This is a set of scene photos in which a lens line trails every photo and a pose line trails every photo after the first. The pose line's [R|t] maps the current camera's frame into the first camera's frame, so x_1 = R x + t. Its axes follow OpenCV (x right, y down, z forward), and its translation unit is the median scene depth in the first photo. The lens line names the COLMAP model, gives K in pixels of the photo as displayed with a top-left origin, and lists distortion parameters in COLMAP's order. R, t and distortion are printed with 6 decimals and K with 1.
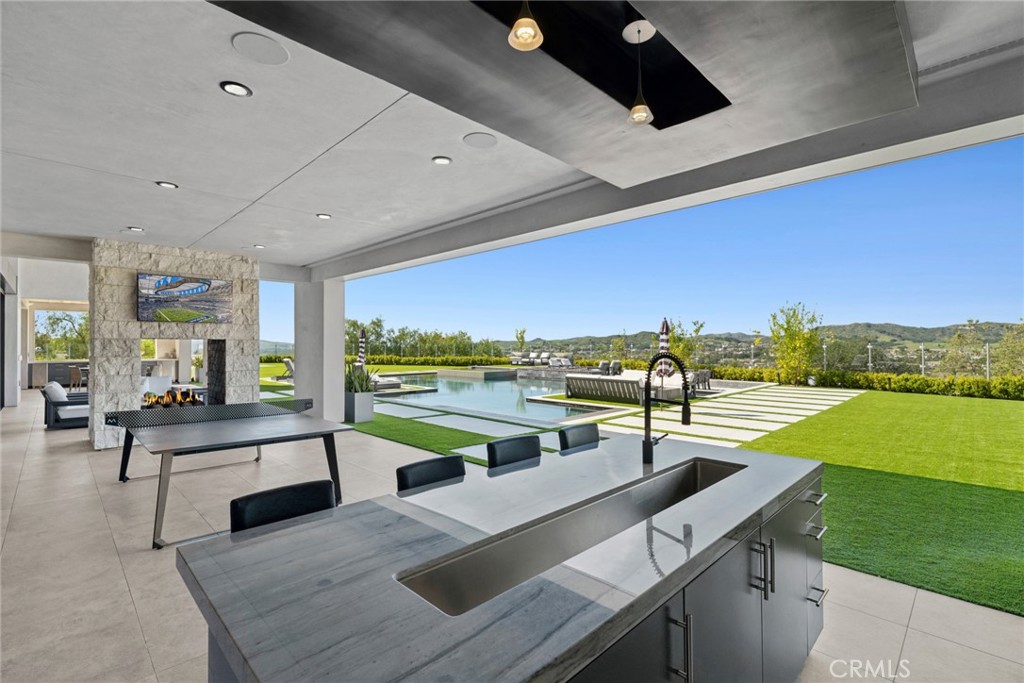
lens RADIAL K [[461.9, 0, 512.8], [0, 461.9, 346.8], [0, 0, 1]] dist [0.000919, 0.000208]
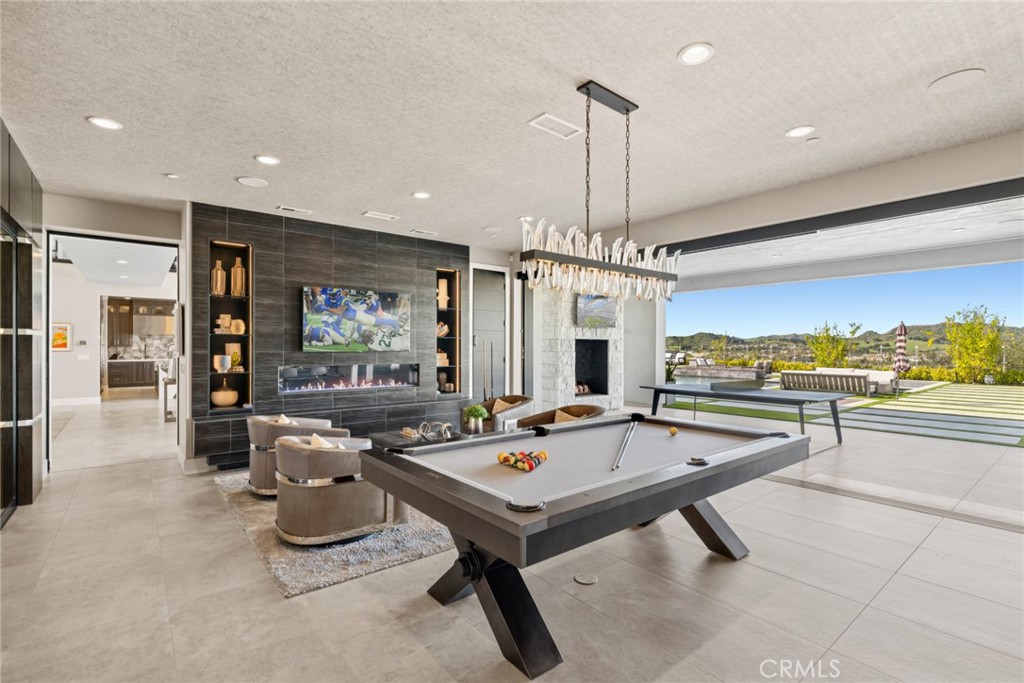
lens RADIAL K [[468.1, 0, 512.3], [0, 468.1, 347.8], [0, 0, 1]] dist [-0.000613, 0.000080]
pose [[0.994756, 0.001553, -0.102266, -0.428008], [-0.001714, 0.999997, -0.001479, 0.005863], [0.102263, 0.001646, 0.994756, -0.224318]]
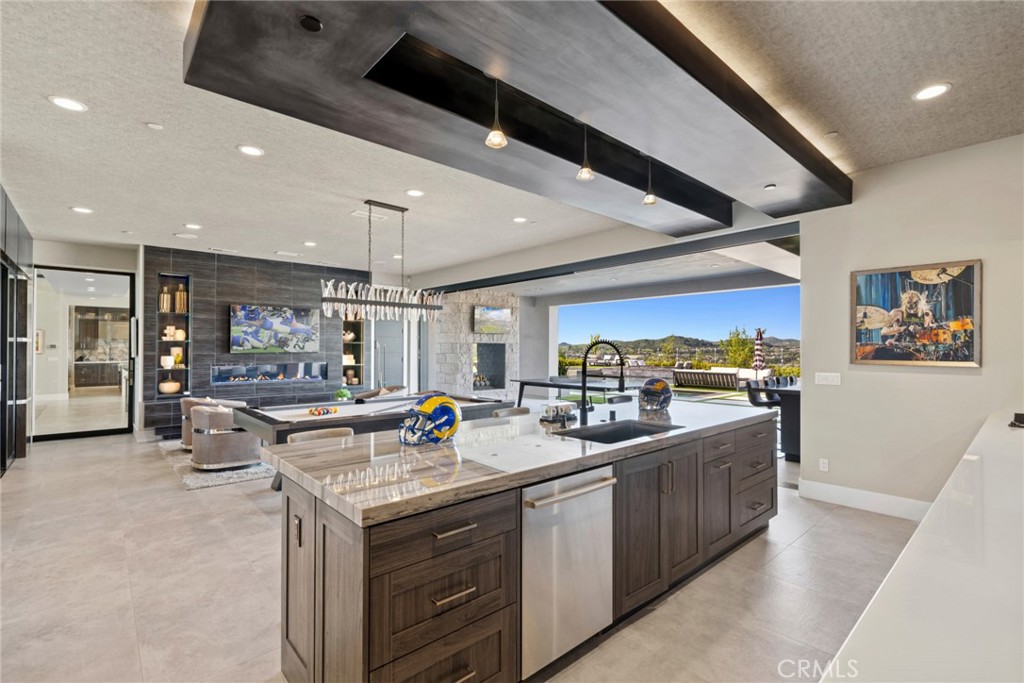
lens RADIAL K [[461.9, 0, 512.8], [0, 461.9, 346.8], [0, 0, 1]] dist [0.000919, 0.000208]
pose [[0.998616, 0.000151, -0.052589, -0.283773], [-0.000658, 0.999954, -0.009610, 0.006374], [0.052586, 0.009632, 0.998570, -0.369777]]
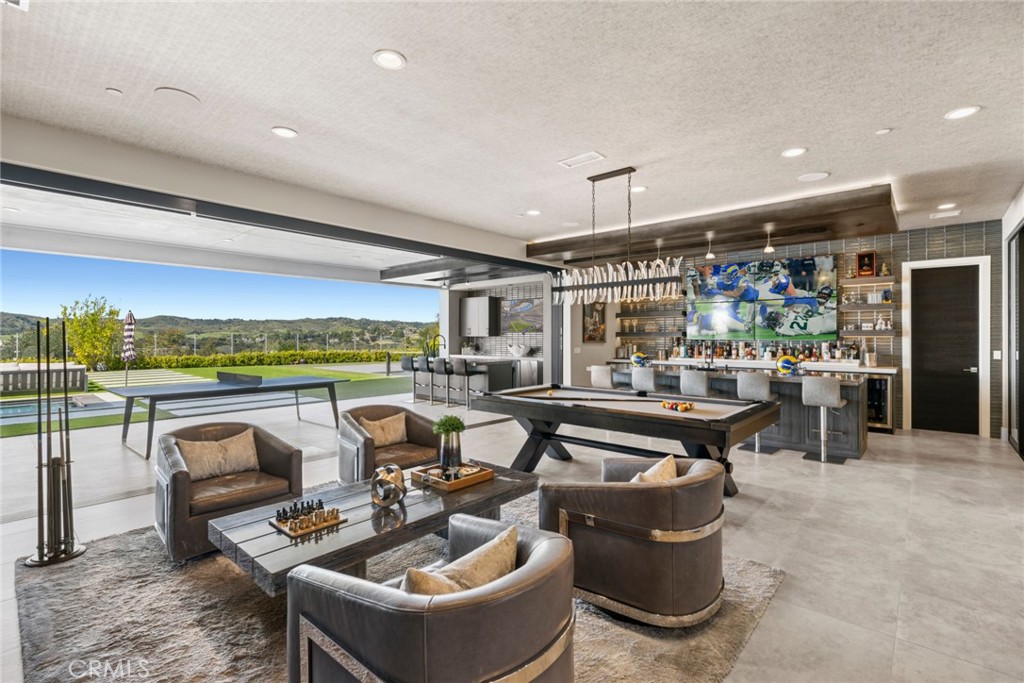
lens RADIAL K [[468.1, 0, 512.7], [0, 468.1, 336.8], [0, 0, 1]] dist [-0.002260, -0.000713]
pose [[-0.063277, -0.000656, 0.997996, -0.736203], [0.003882, 0.999992, 0.000904, 0.005232], [-0.997988, 0.003931, -0.063274, 0.089184]]
